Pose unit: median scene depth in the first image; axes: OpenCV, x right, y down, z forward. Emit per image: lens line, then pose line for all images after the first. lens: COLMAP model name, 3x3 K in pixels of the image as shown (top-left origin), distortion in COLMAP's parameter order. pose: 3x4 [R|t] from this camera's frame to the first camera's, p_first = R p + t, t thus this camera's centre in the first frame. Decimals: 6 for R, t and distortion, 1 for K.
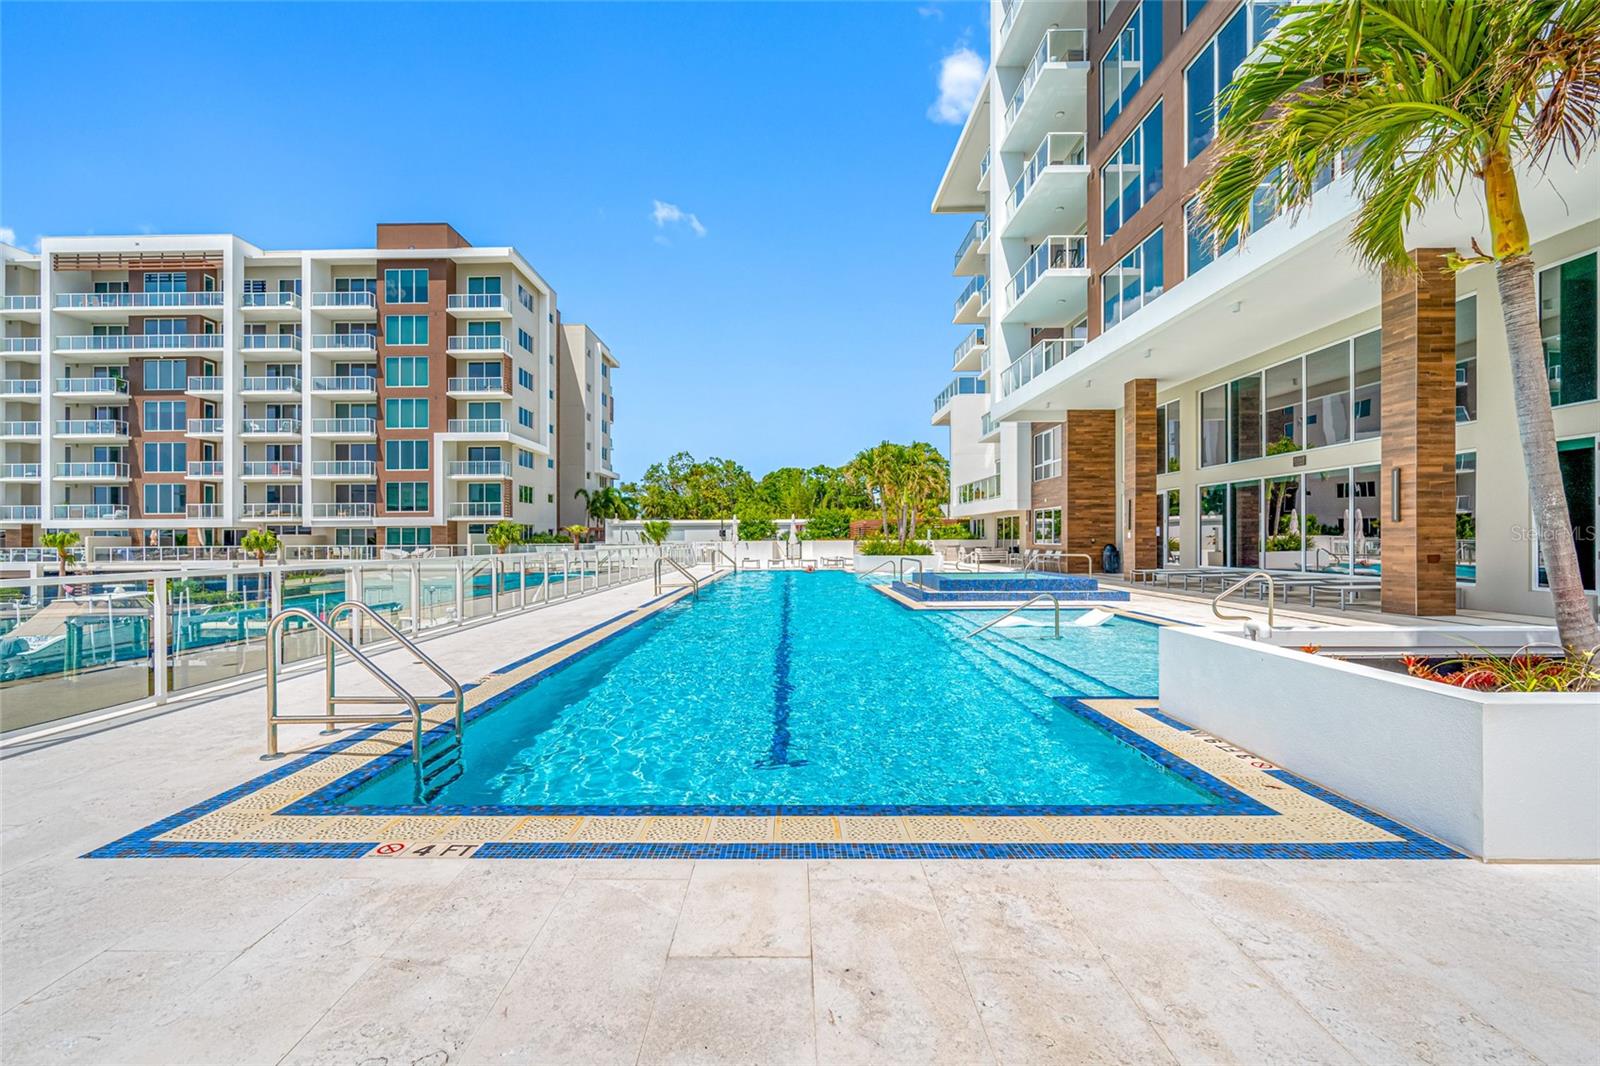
lens RADIAL K [[643.0, 0, 801.3], [0, 643.0, 539.0], [0, 0, 1]] dist [-0.010014, 0.000711]
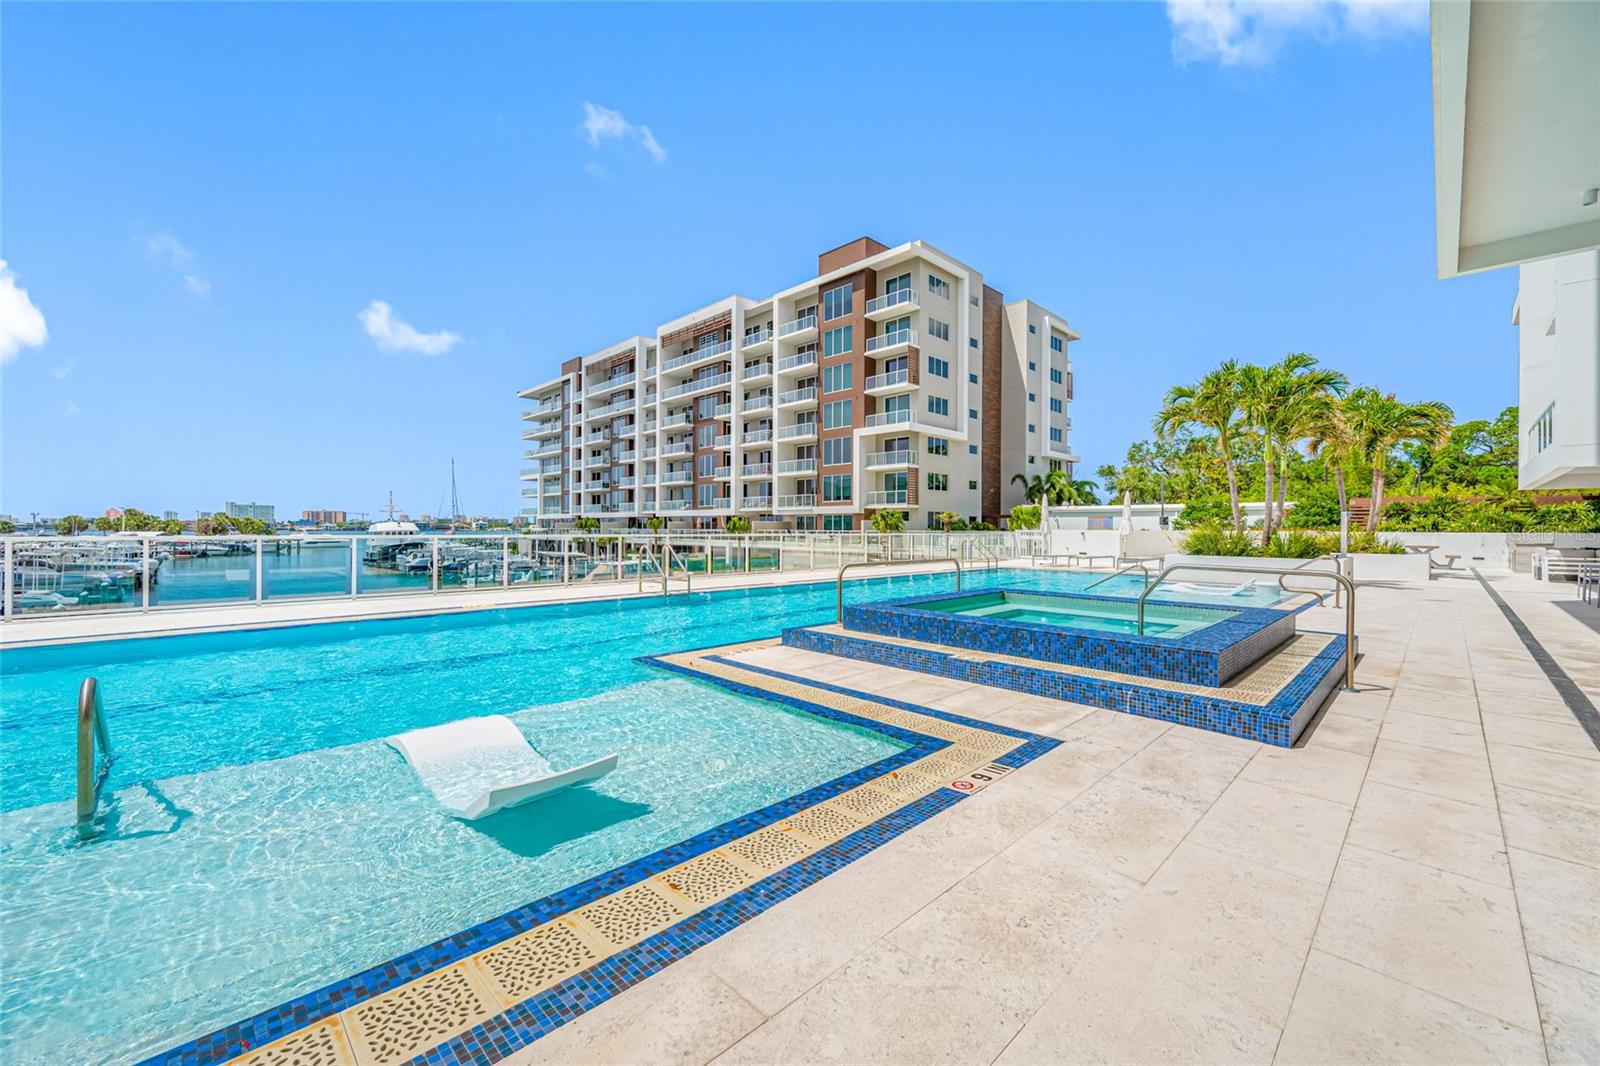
lens RADIAL K [[643.0, 0, 801.2], [0, 643.0, 524.2], [0, 0, 1]] dist [-0.010014, 0.000711]
pose [[0.699312, 0.006312, -0.714789, 0.152887], [-0.011473, 0.999931, -0.002395, 0.001797], [0.714724, 0.009876, 0.699336, 0.159980]]
